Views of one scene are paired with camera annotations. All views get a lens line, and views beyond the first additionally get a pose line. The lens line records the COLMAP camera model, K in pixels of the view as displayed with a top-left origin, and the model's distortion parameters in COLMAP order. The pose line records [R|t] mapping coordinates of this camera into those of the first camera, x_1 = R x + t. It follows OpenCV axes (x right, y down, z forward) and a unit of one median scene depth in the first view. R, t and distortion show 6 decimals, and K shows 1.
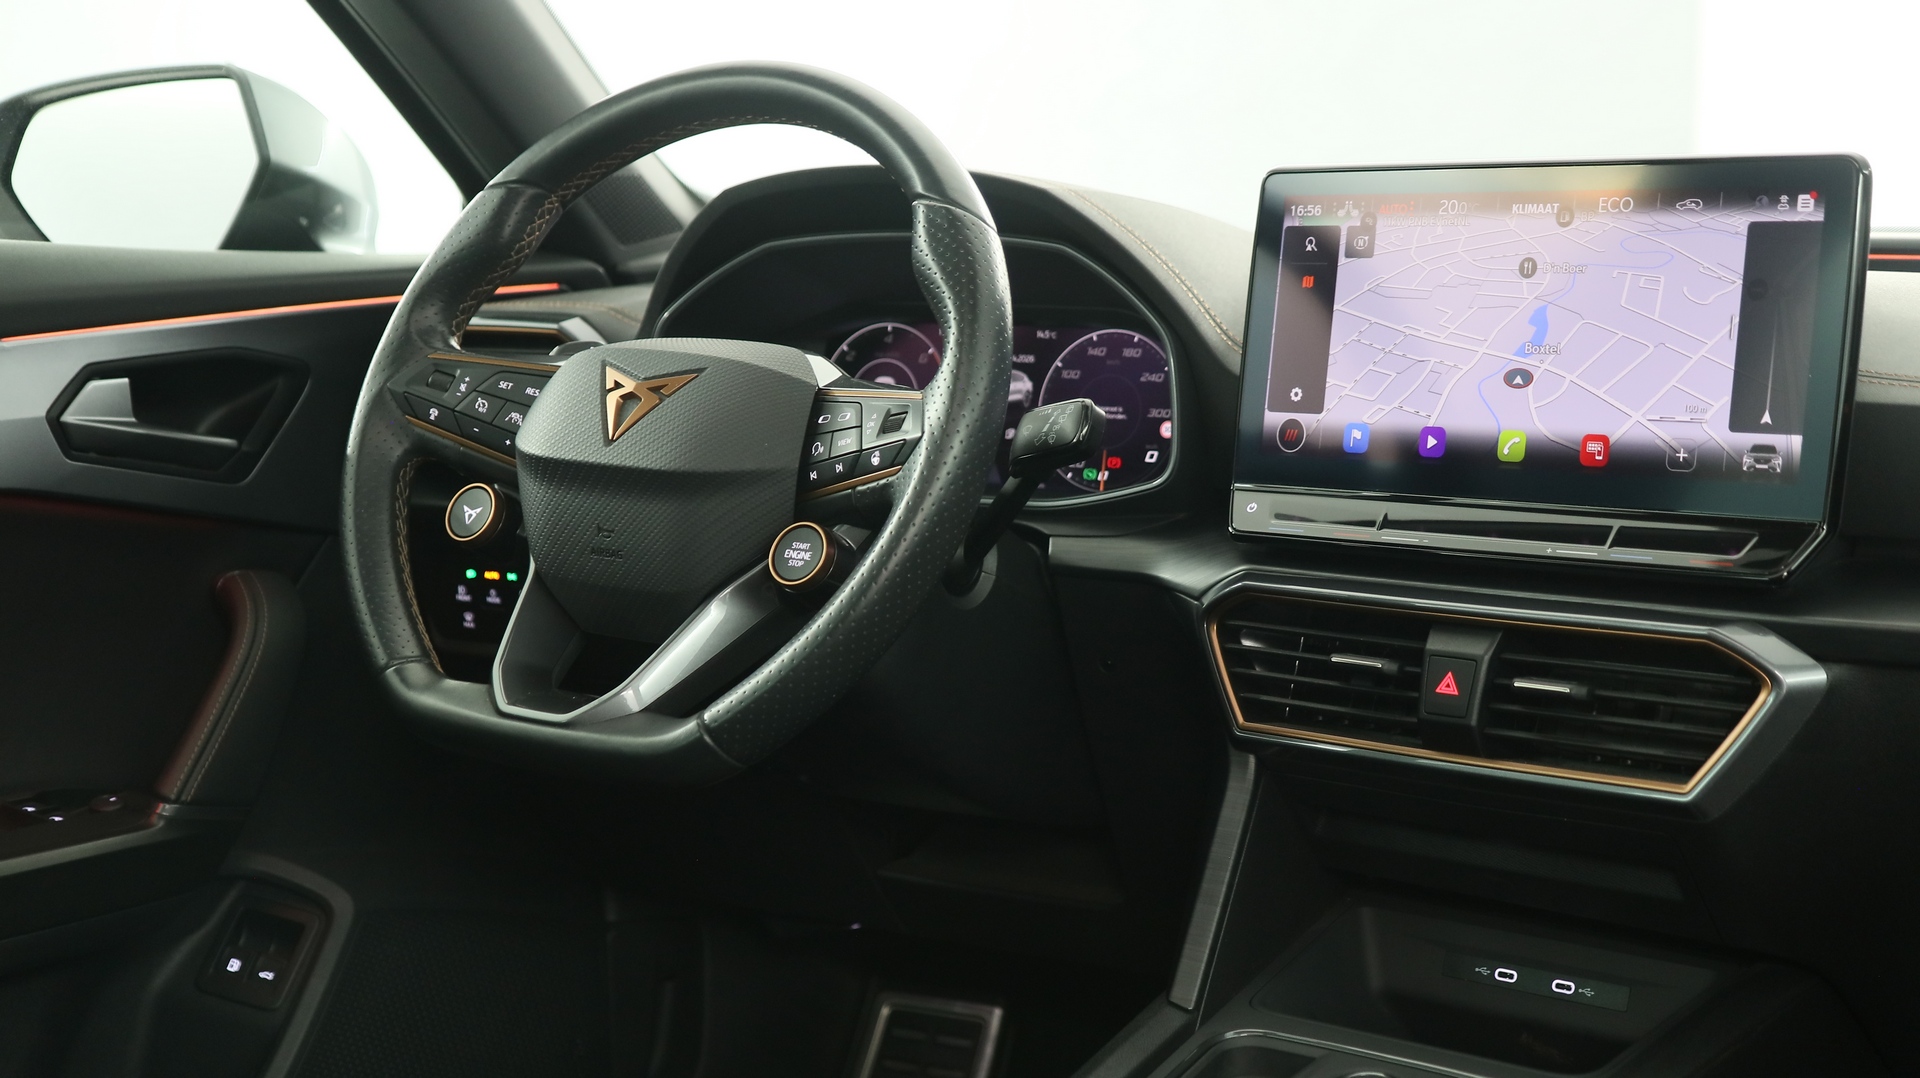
lens RADIAL K [[2974.3, 0, 960.4], [0, 2974.3, 541.7], [0, 0, 1]] dist [0.023778, 0.000000]
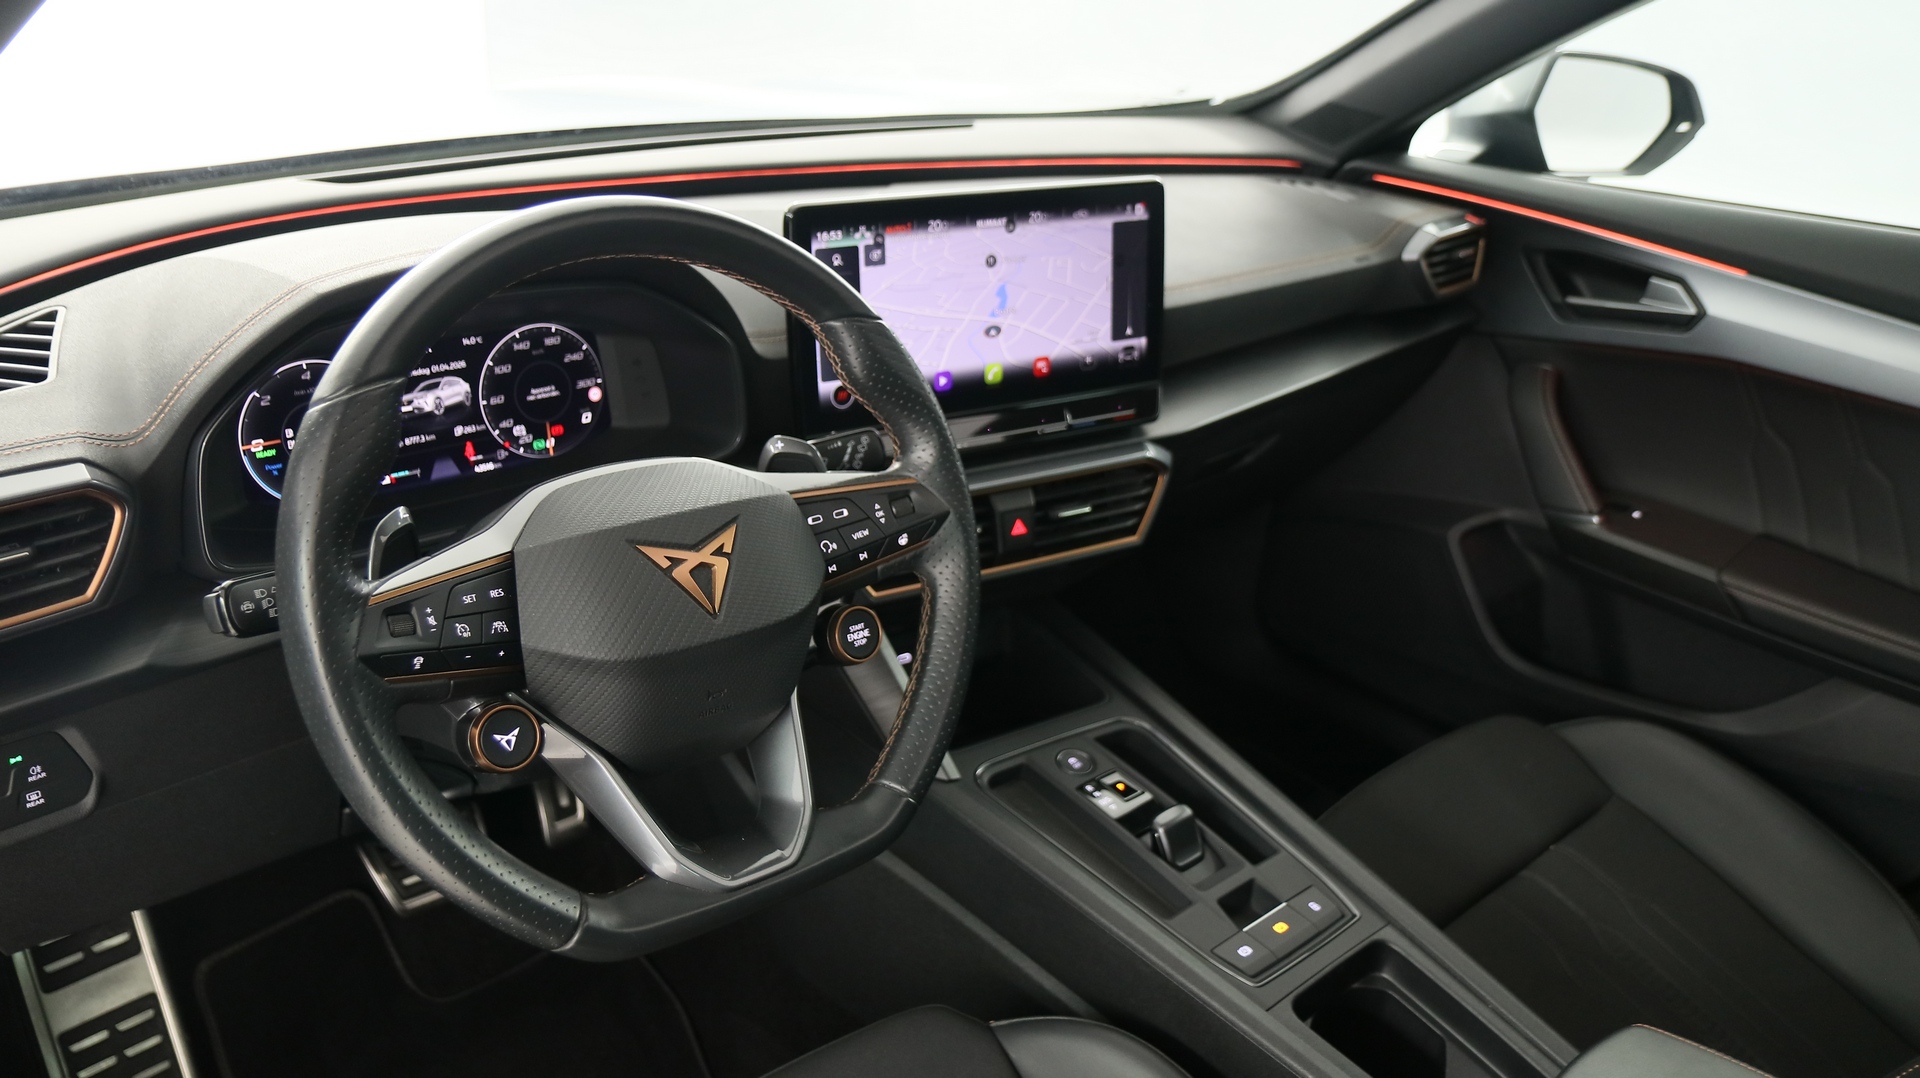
lens RADIAL K [[1459.4, 0, 973.9], [0, 1459.4, 544.7], [0, 0, 1]] dist [-0.019124, 0.011832]
pose [[0.253335, -0.400451, 0.880602, -0.533291], [0.032915, 0.913338, 0.405869, -0.260137], [-0.966818, -0.073836, 0.244562, 0.785877]]
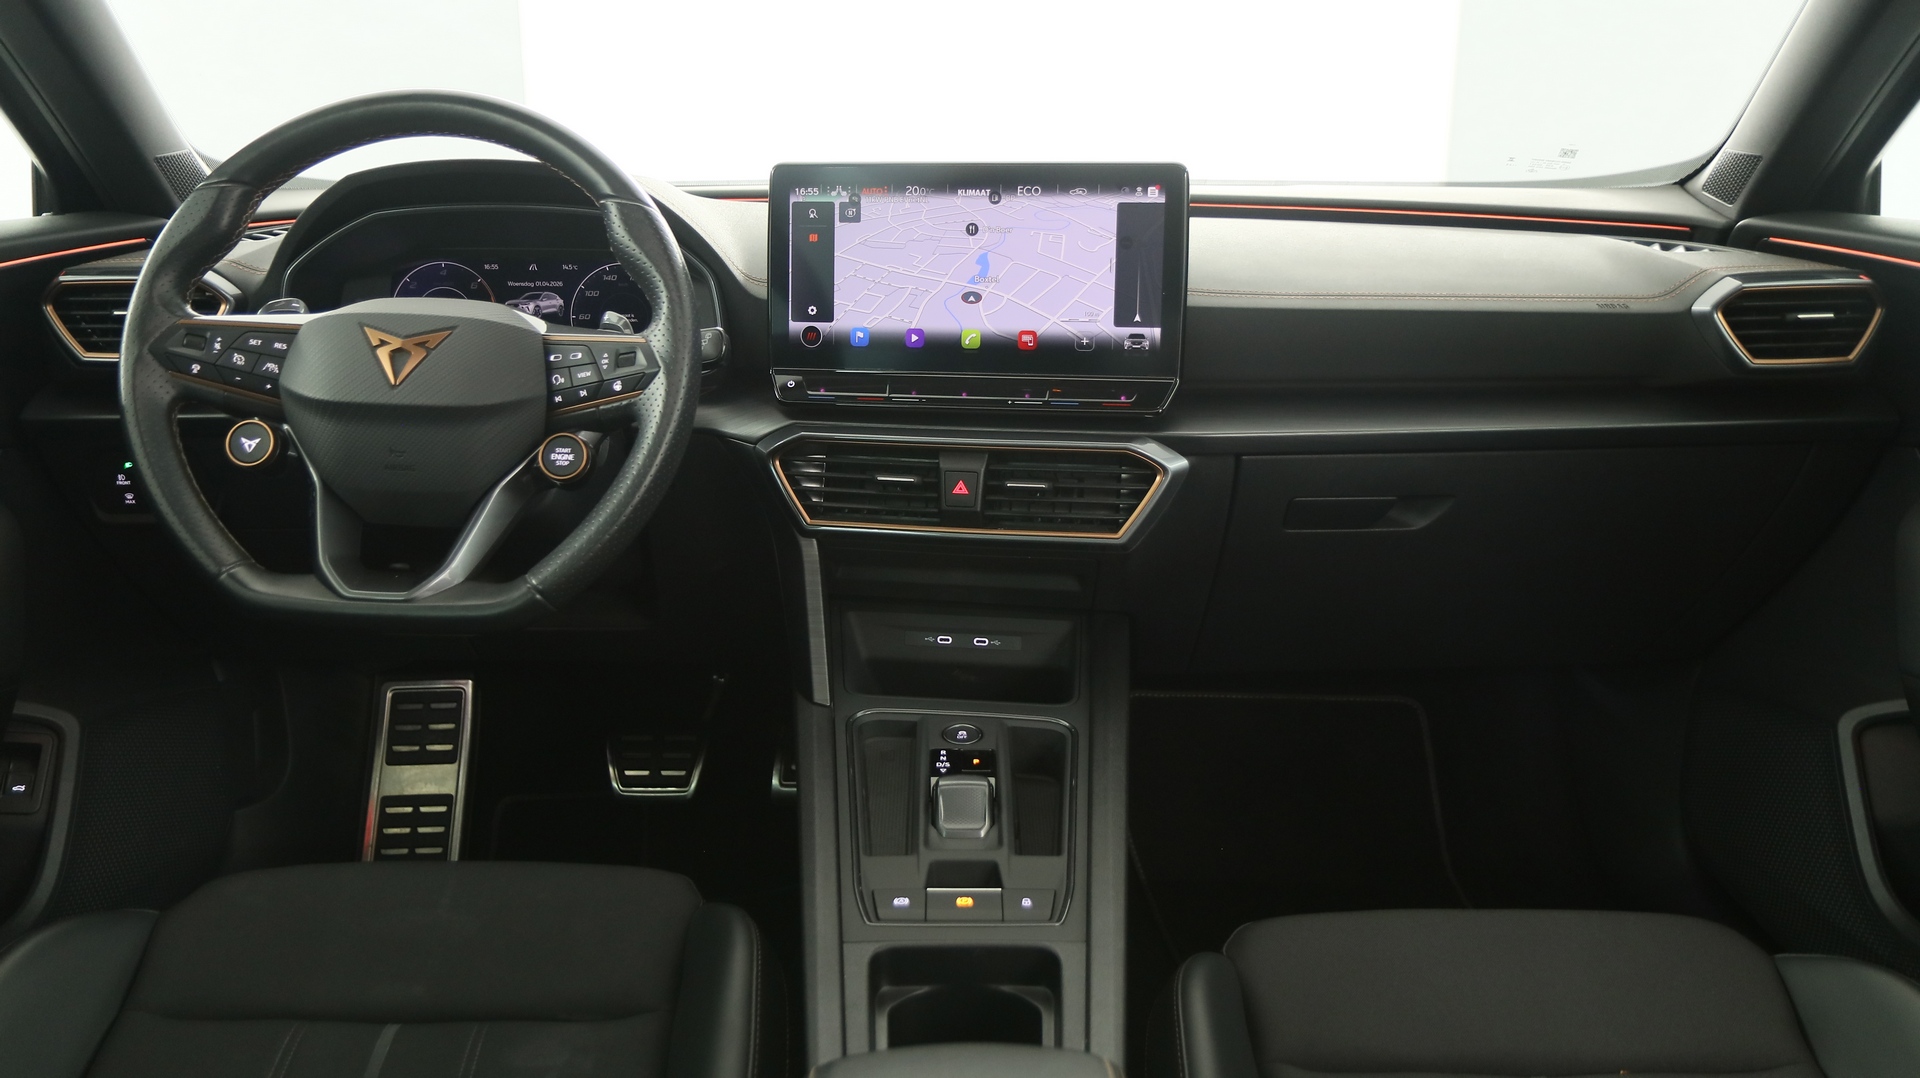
lens RADIAL K [[1546.3, 0, 957.8], [0, 1546.3, 535.5], [0, 0, 1]] dist [0.015732, -0.006056]
pose [[0.835609, -0.149725, 0.528526, -0.285004], [0.059228, 0.981086, 0.184288, -0.081513], [-0.546122, -0.122689, 0.828673, 0.266498]]
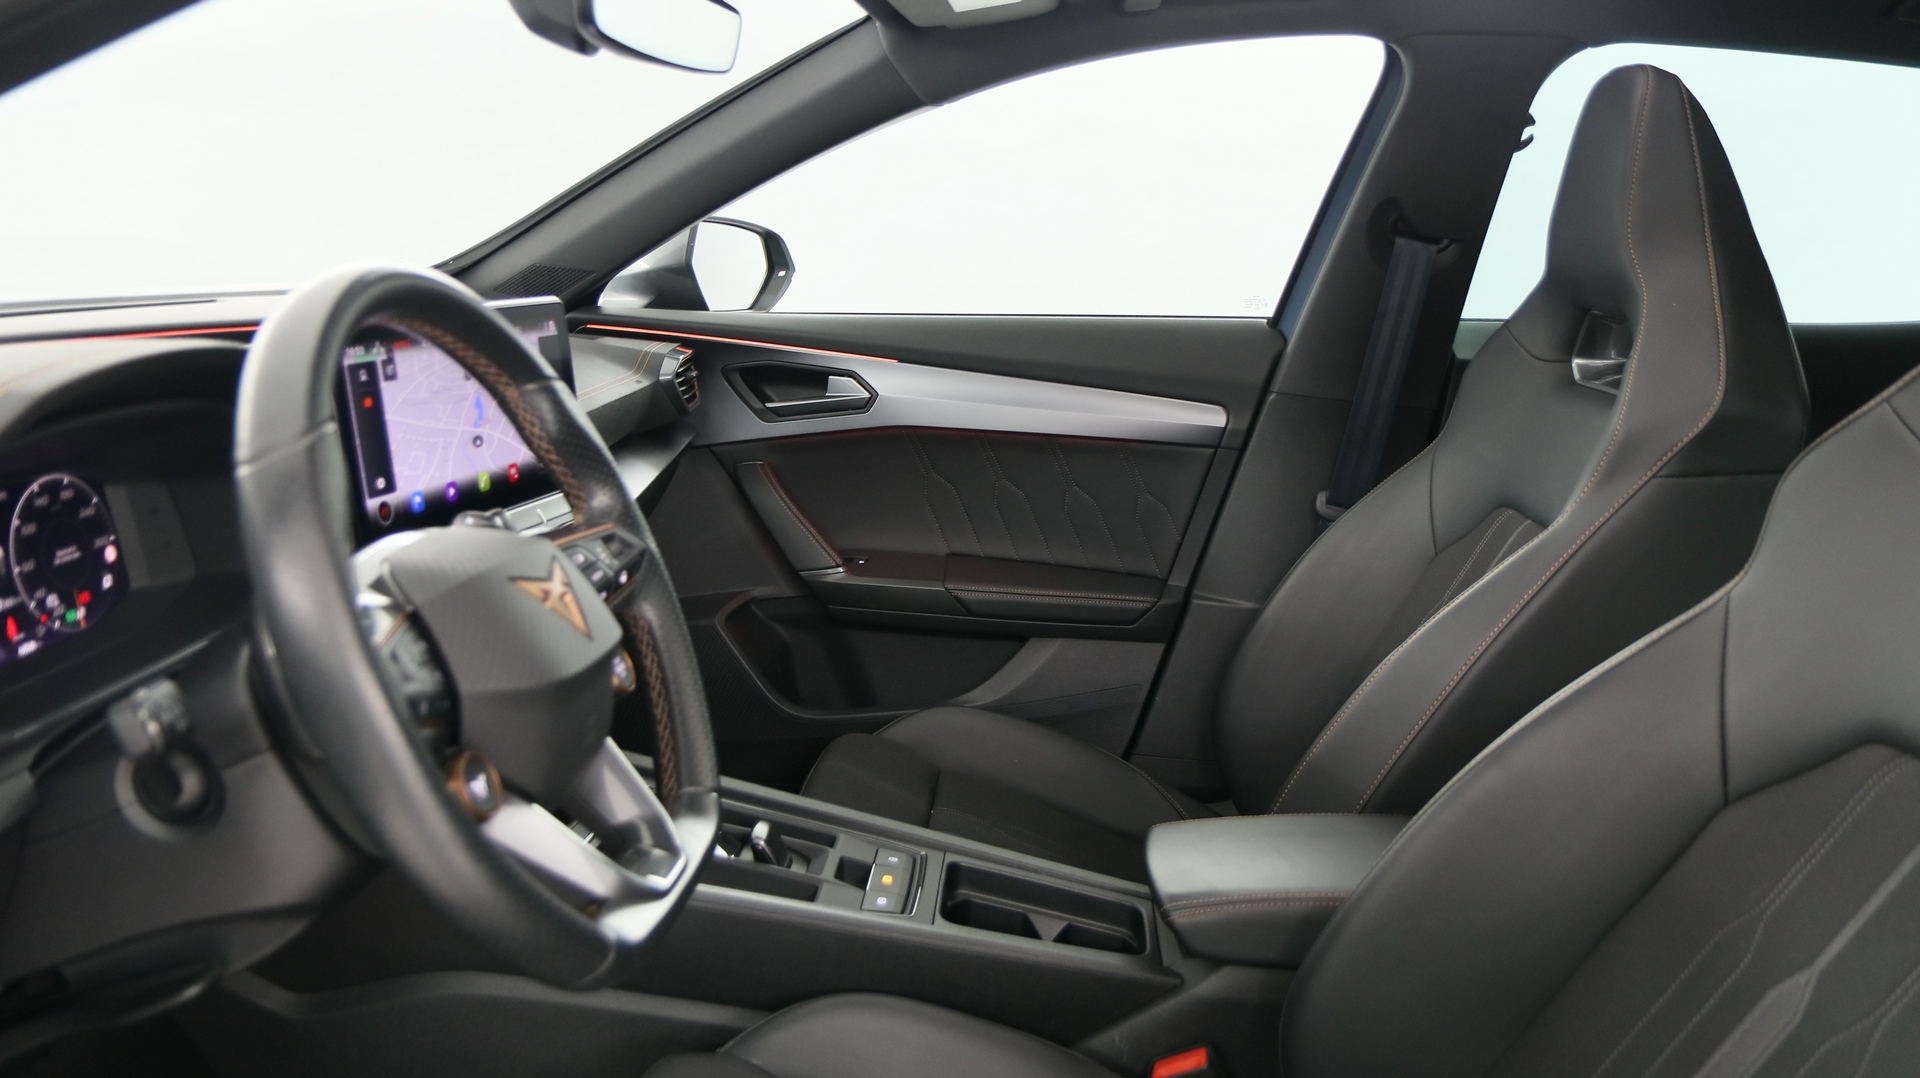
lens RADIAL K [[1459.4, 0, 973.2], [0, 1459.4, 540.7], [0, 0, 1]] dist [-0.019124, 0.011832]
pose [[-0.500721, -0.222776, 0.836450, -0.625010], [0.022142, 0.962702, 0.269656, -0.208176], [-0.865325, 0.153543, -0.477113, 1.122534]]
